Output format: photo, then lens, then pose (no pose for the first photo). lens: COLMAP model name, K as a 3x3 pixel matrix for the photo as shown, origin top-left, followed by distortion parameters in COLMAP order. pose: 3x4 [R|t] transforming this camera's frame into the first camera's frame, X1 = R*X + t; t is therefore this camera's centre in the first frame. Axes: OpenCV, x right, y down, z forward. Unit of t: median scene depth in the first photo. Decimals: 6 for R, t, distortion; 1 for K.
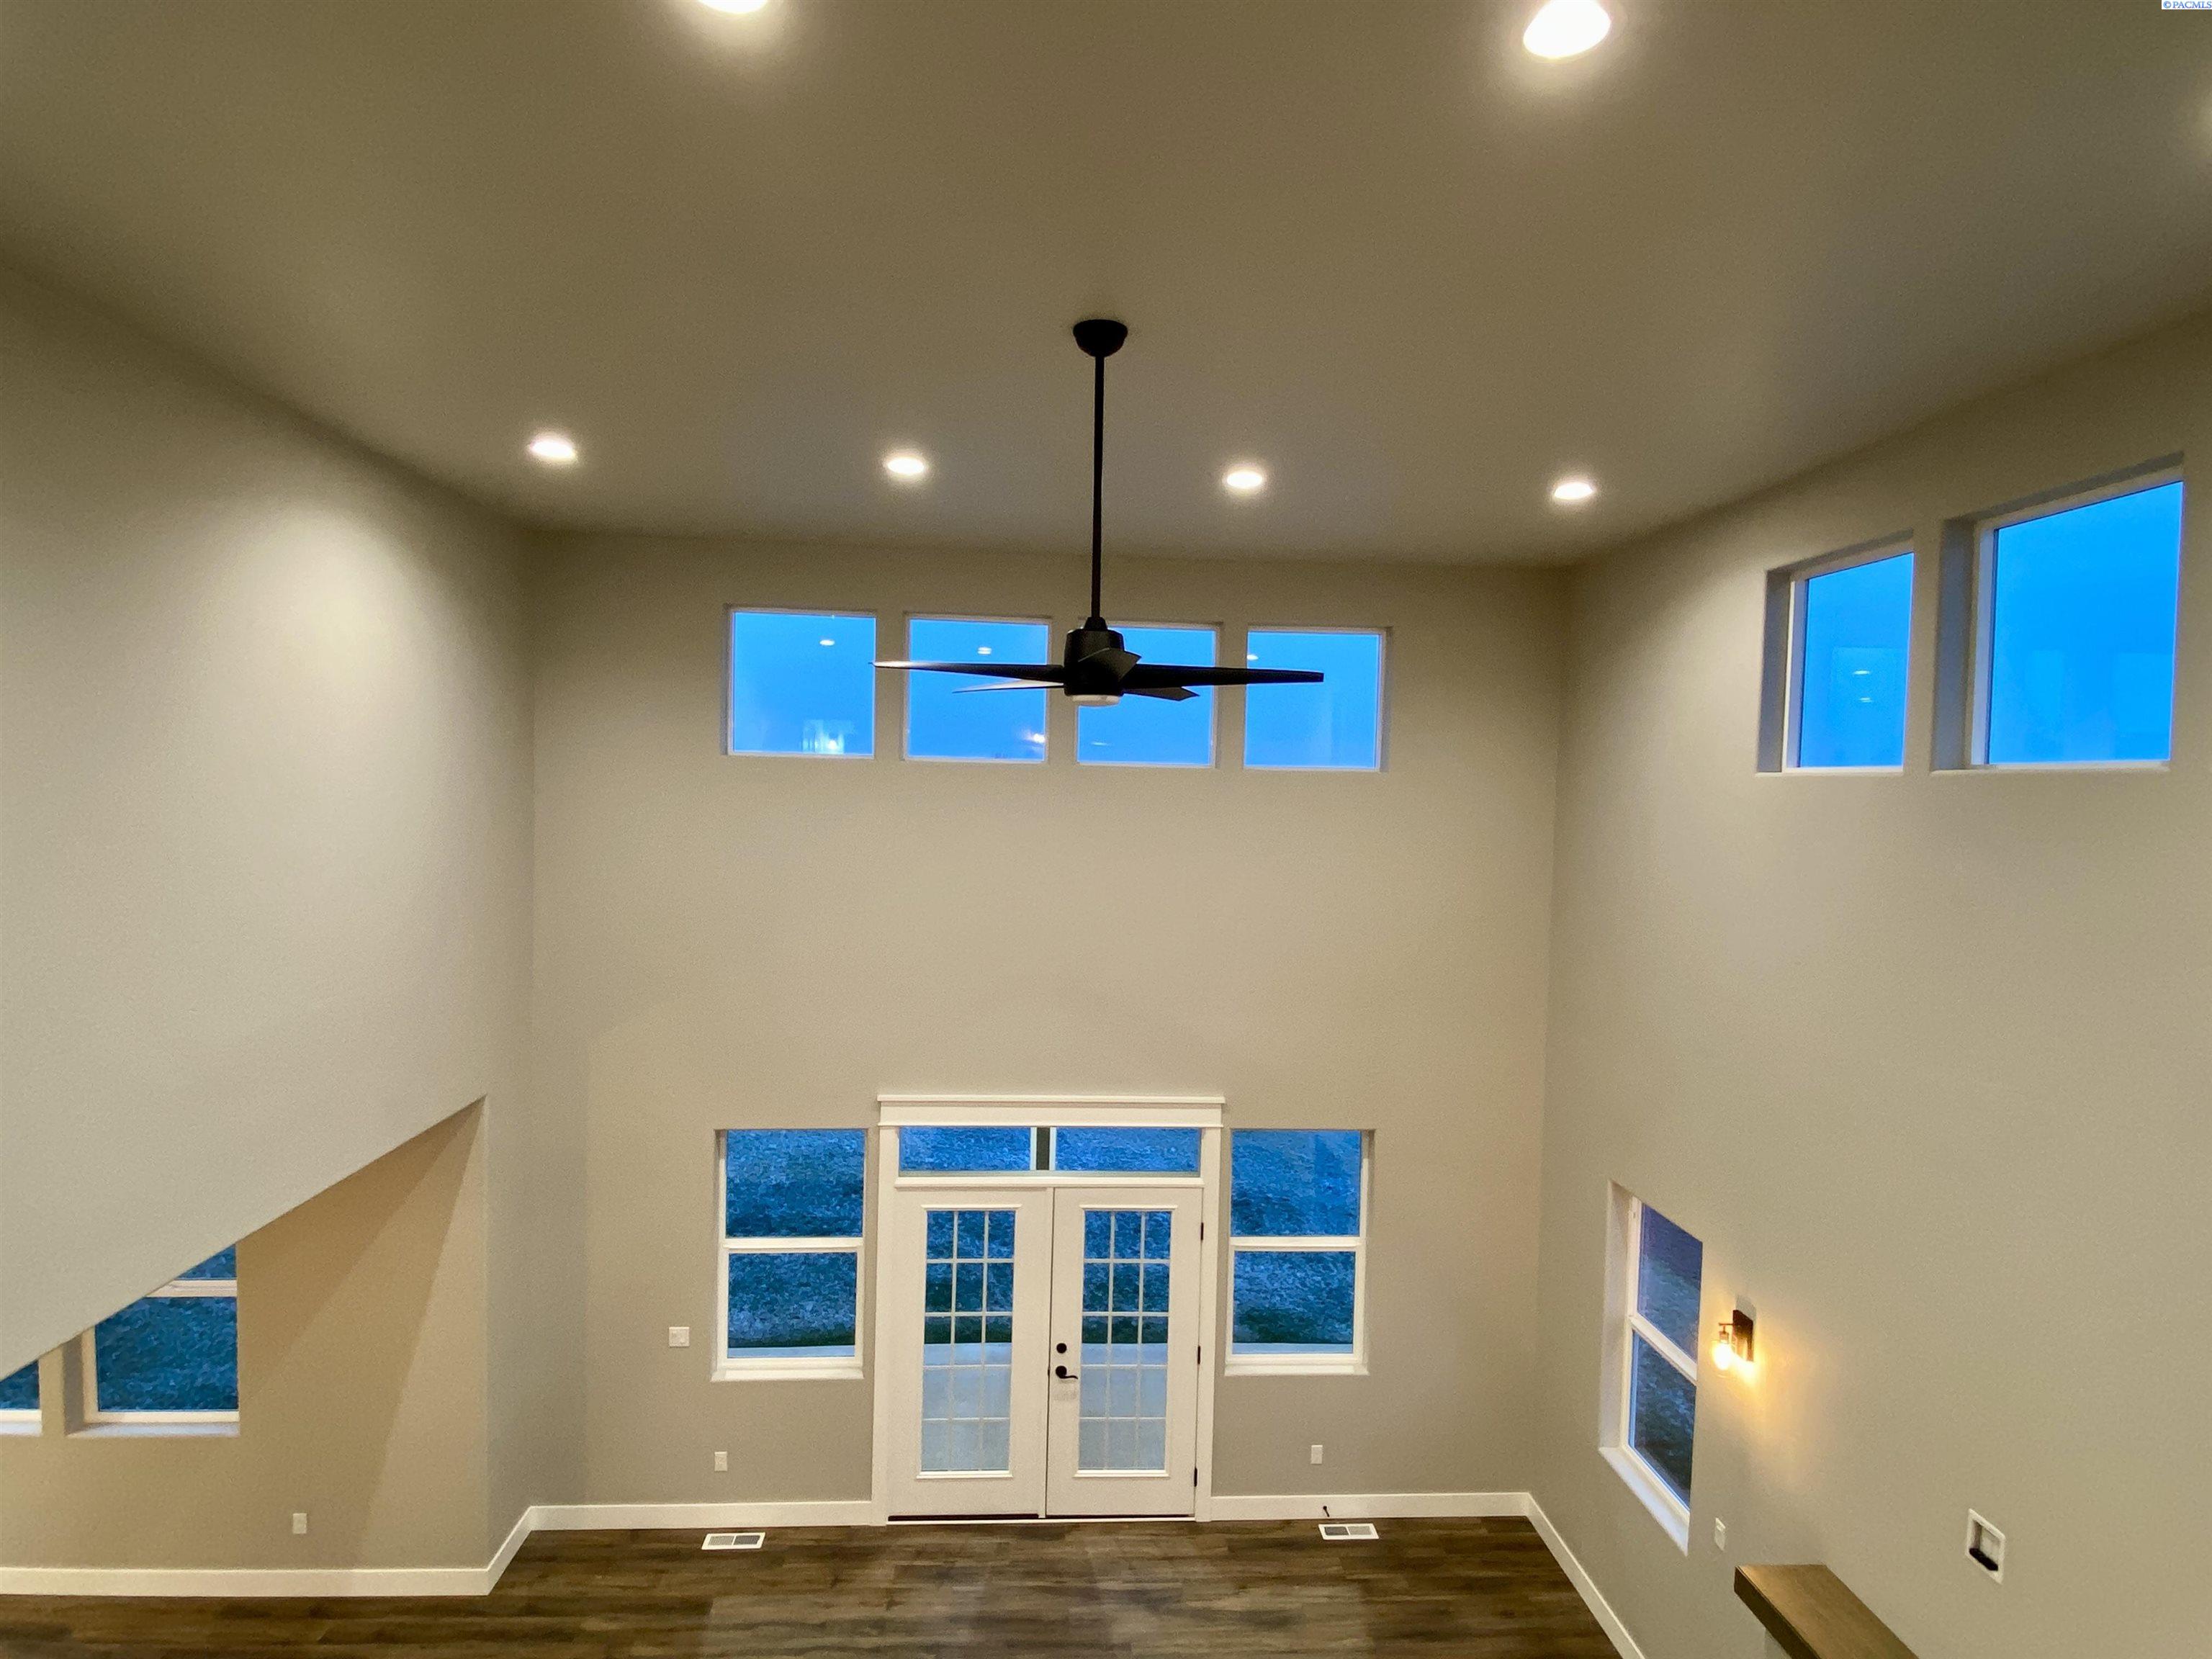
lens RADIAL K [[1169.3, 0, 1100.2], [0, 1169.3, 828.0], [0, 0, 1]] dist [0.038705, -0.039631]
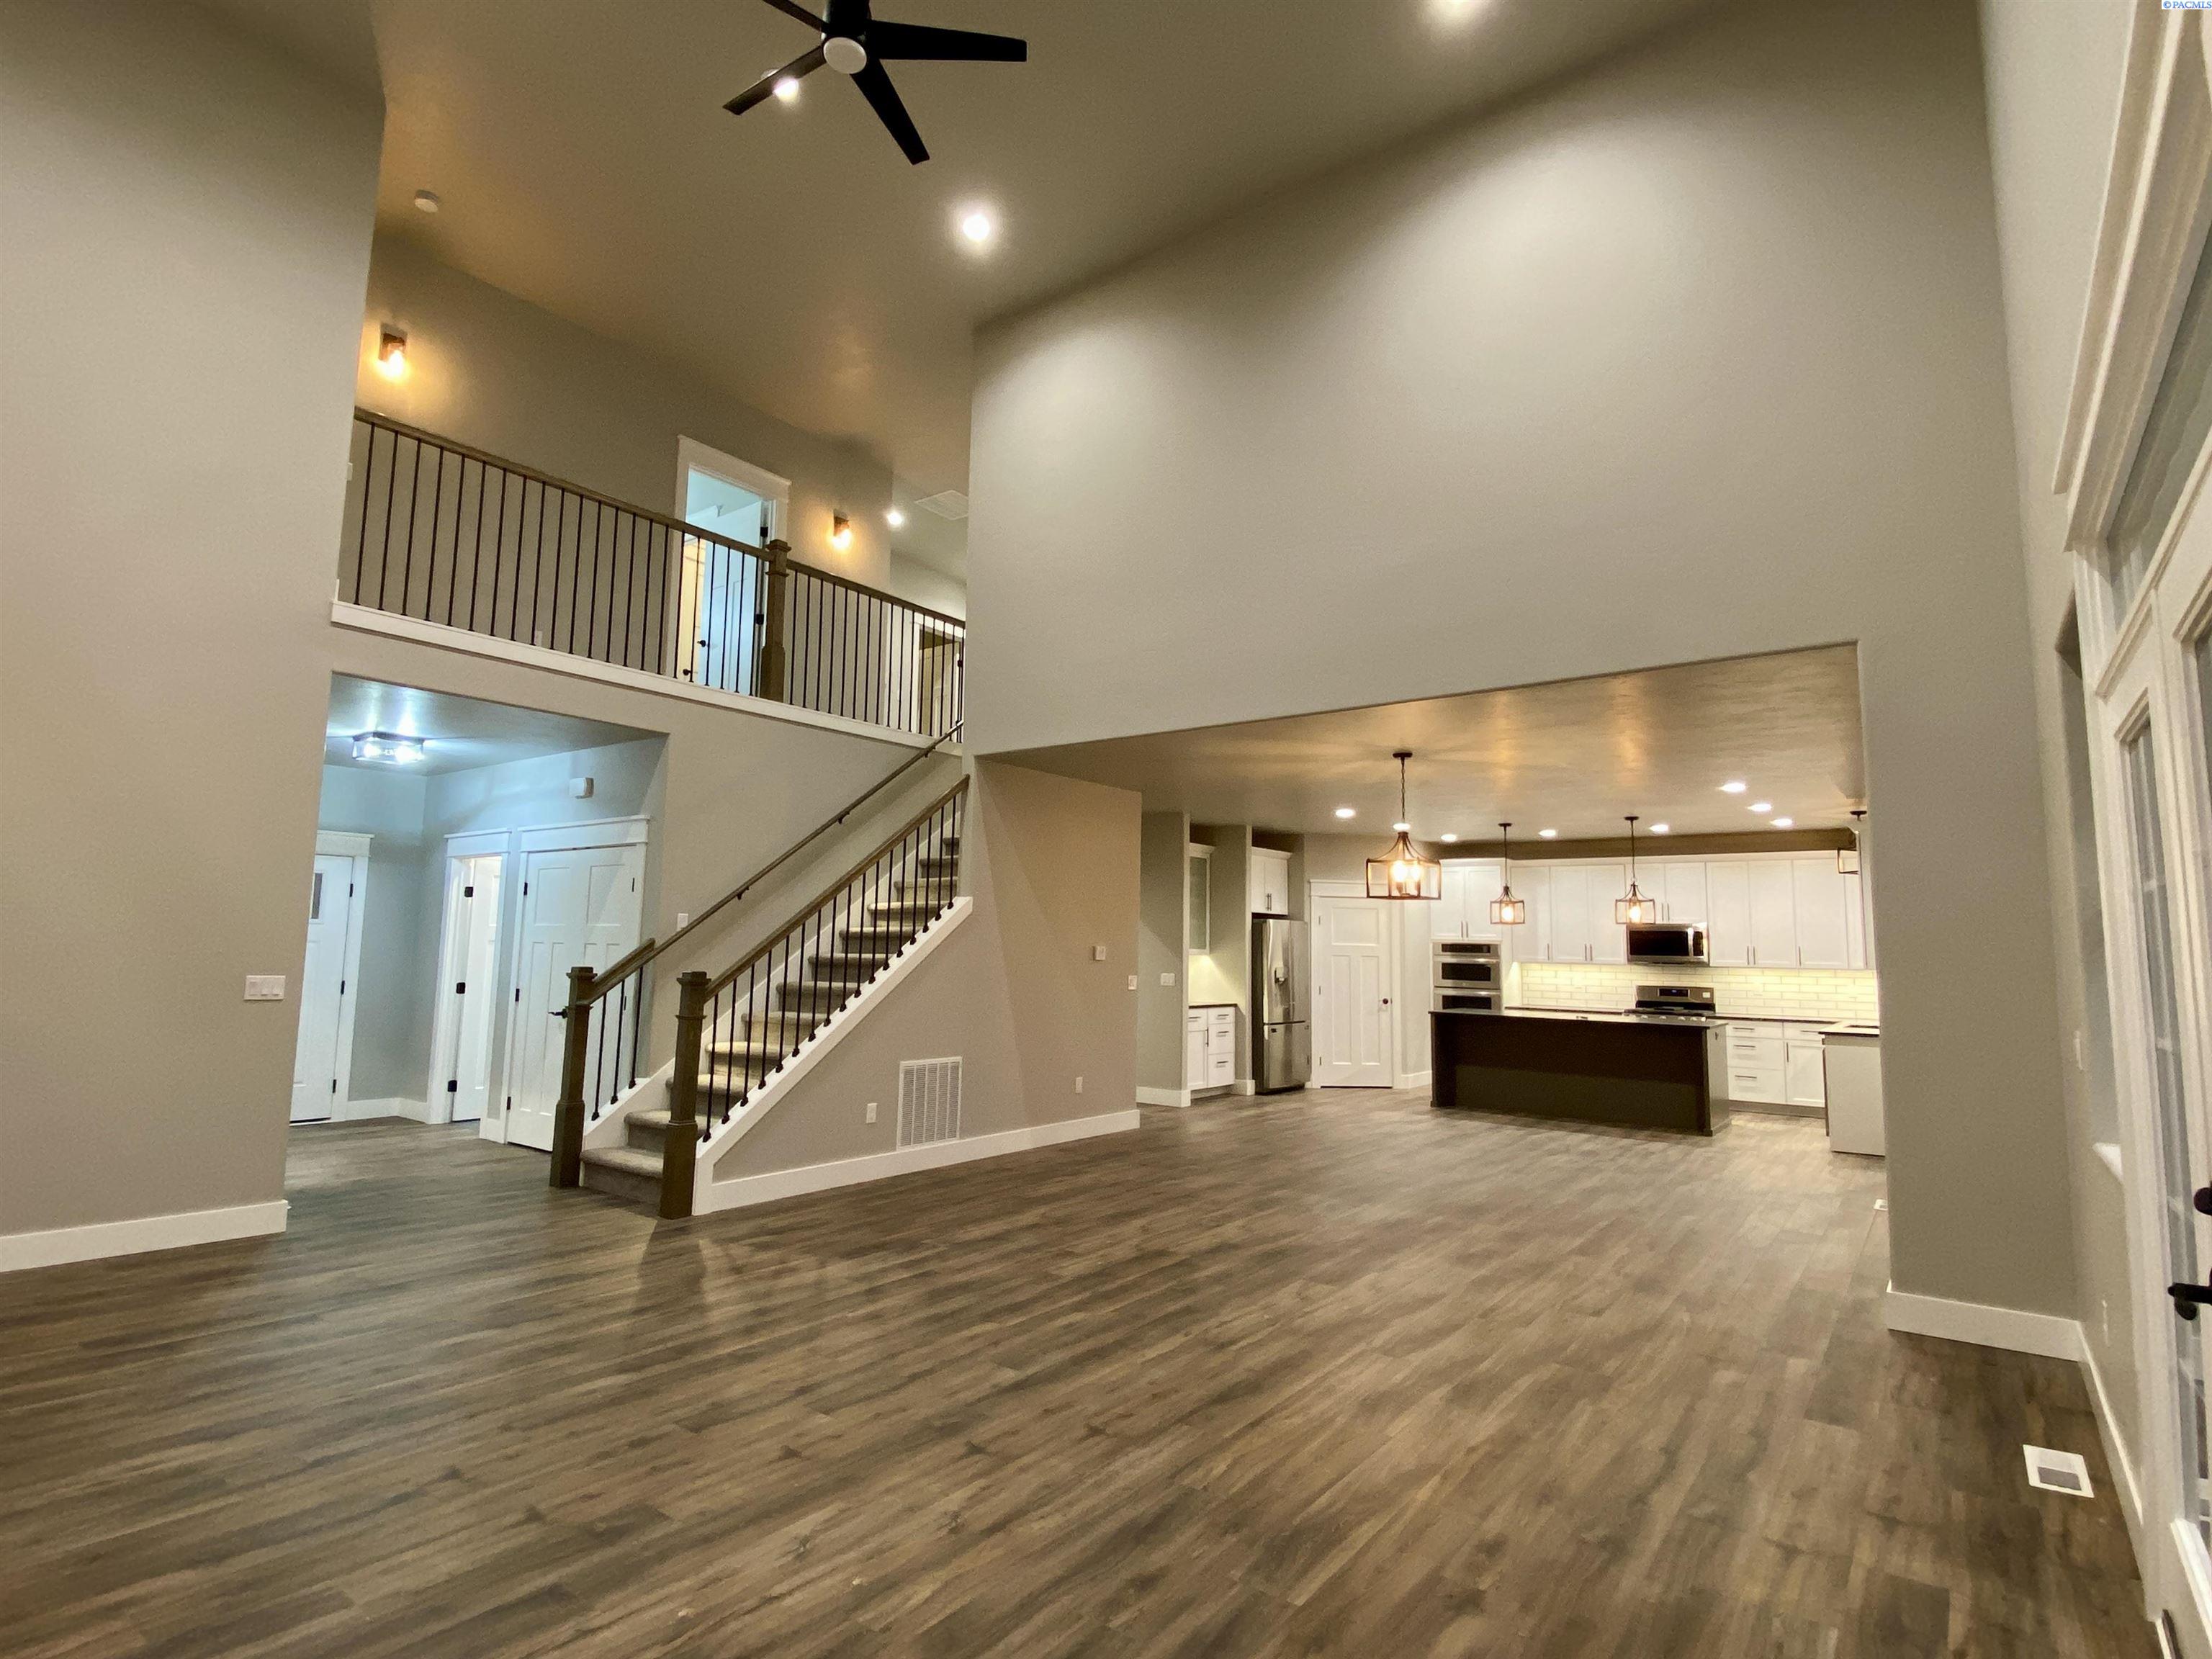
lens RADIAL K [[1126.7, 0, 1096.7], [0, 1126.7, 831.6], [0, 0, 1]] dist [0.040766, -0.032514]
pose [[-0.655073, -0.117936, -0.746305, 0.312259], [-0.065704, 0.992893, -0.099232, 0.404625], [0.752704, -0.015969, -0.658166, 0.984340]]
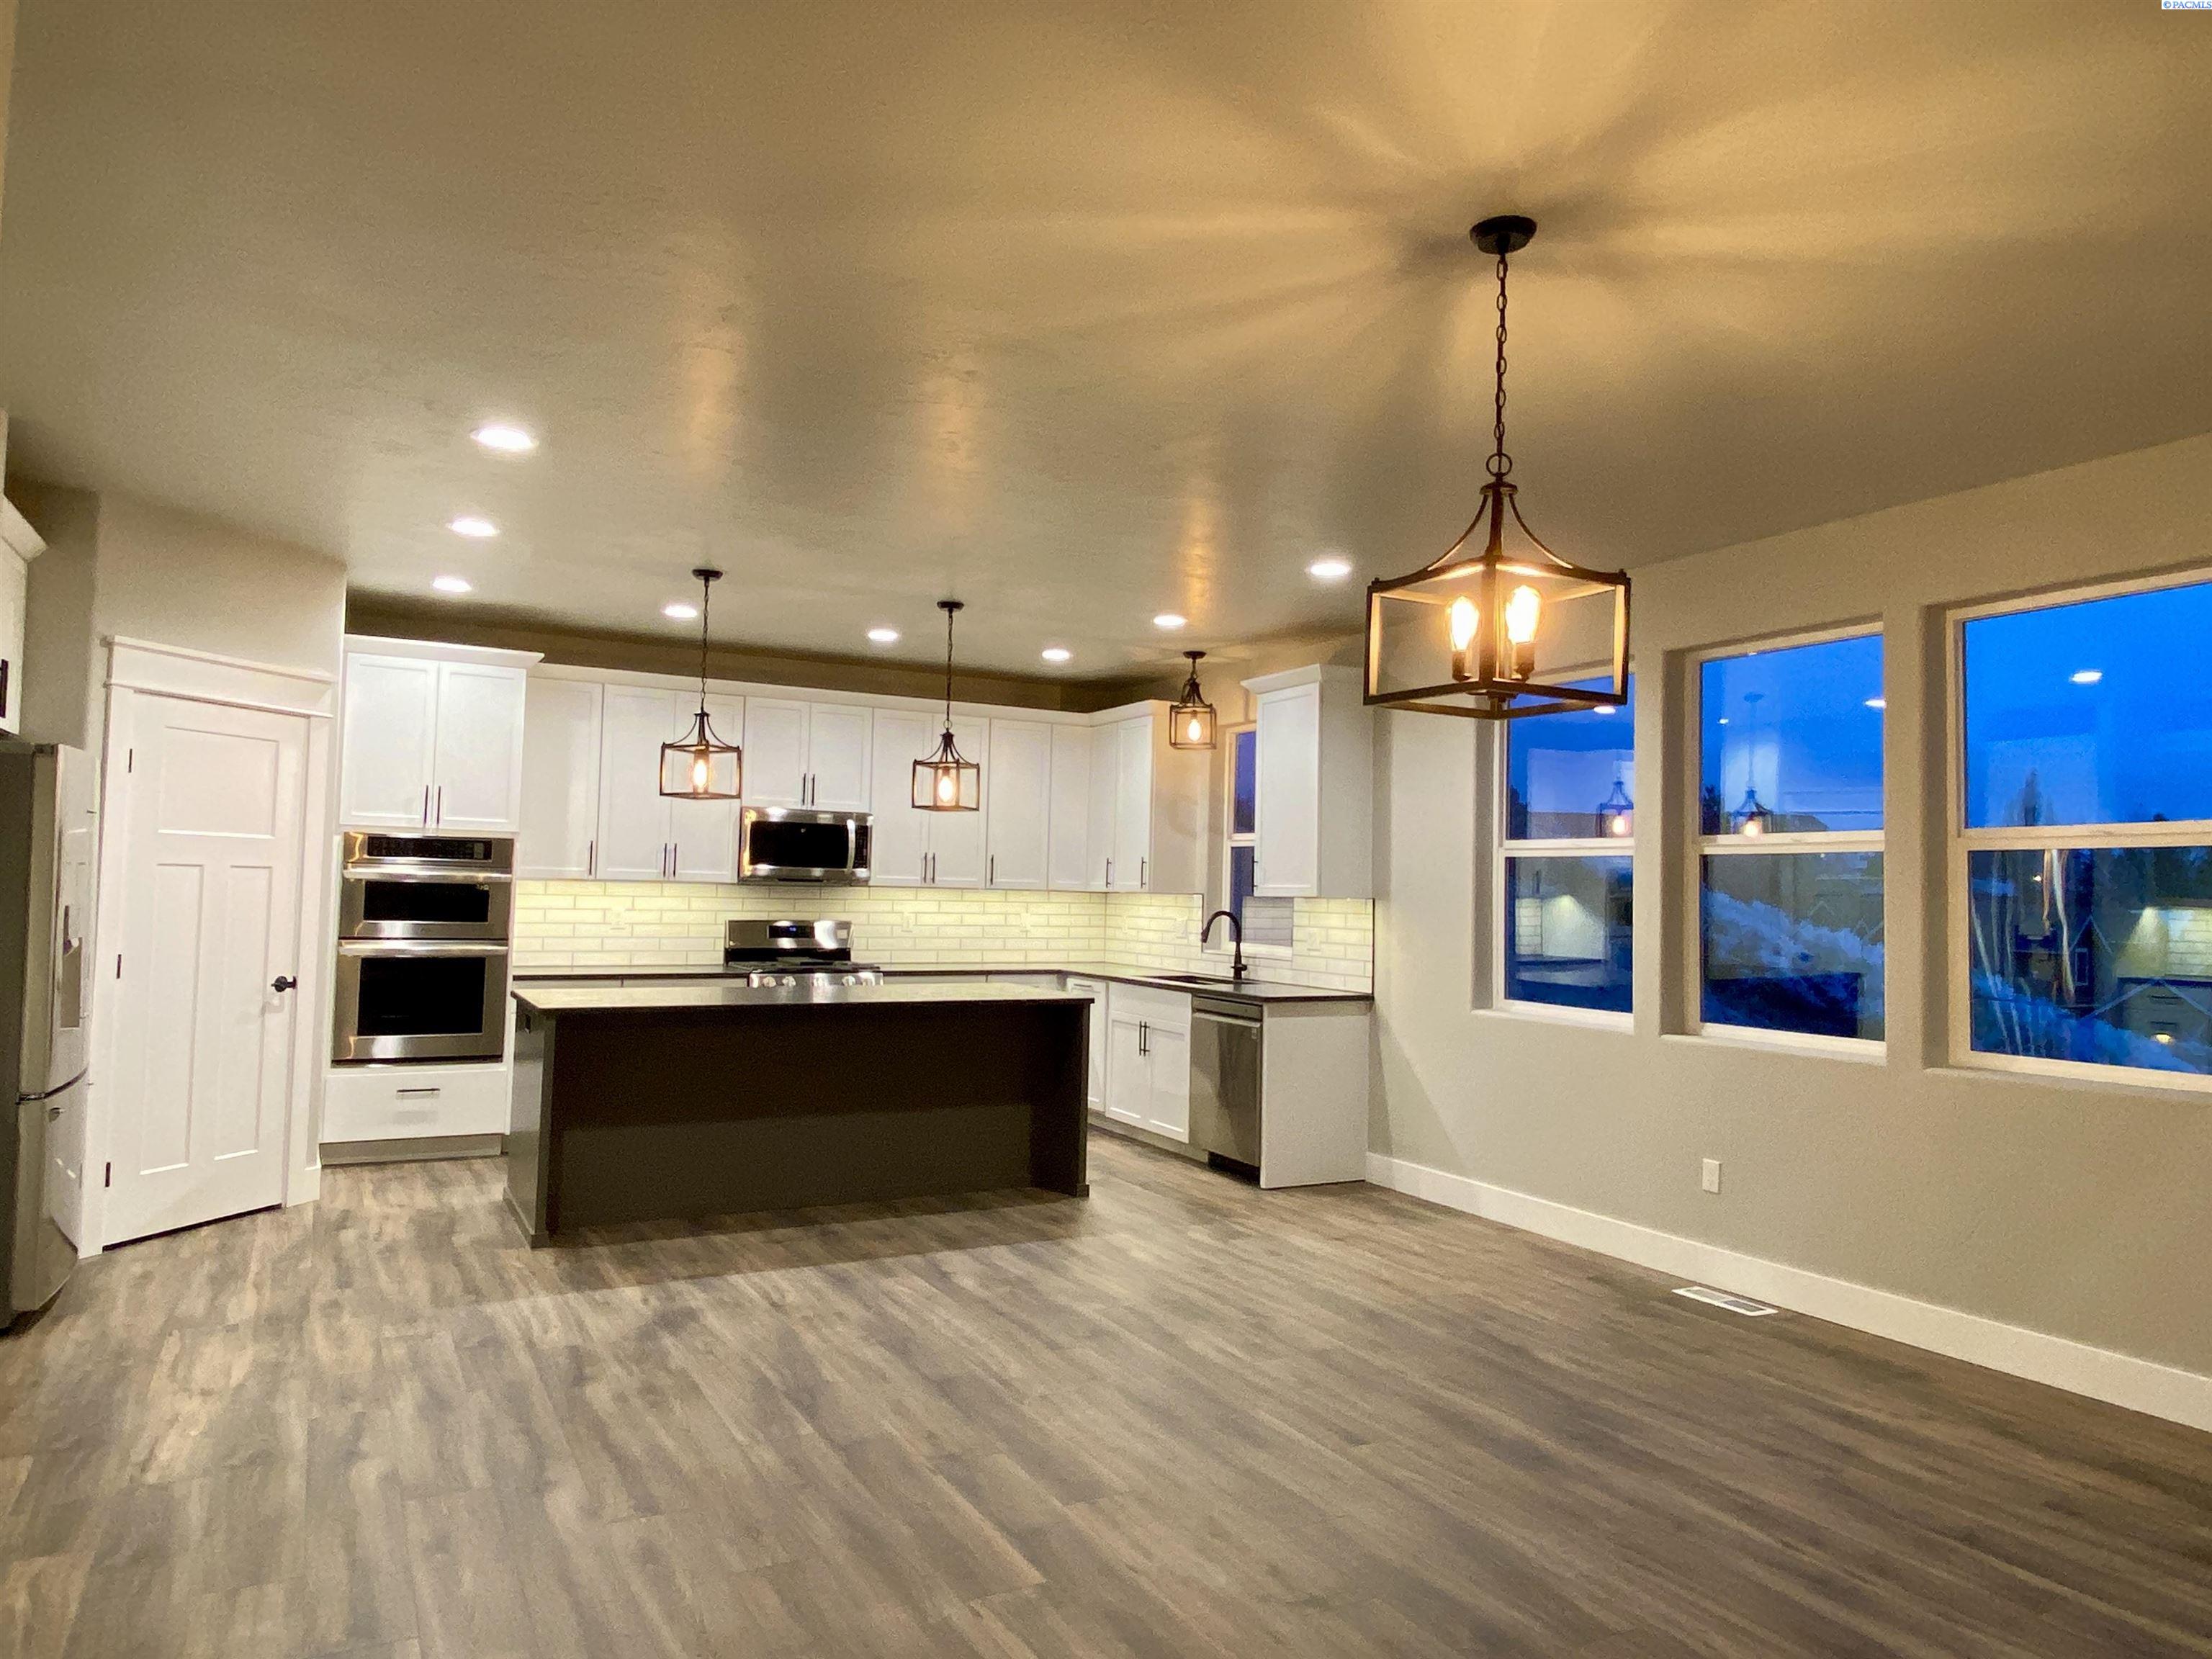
lens RADIAL K [[1425.7, 0, 1105.2], [0, 1425.7, 829.4], [0, 0, 1]] dist [0.057301, -0.063600]
pose [[0.422027, -0.053987, -0.904974, -0.324939], [-0.048937, 0.995413, -0.082204, 0.418366], [0.905262, 0.078979, 0.417449, 0.258505]]
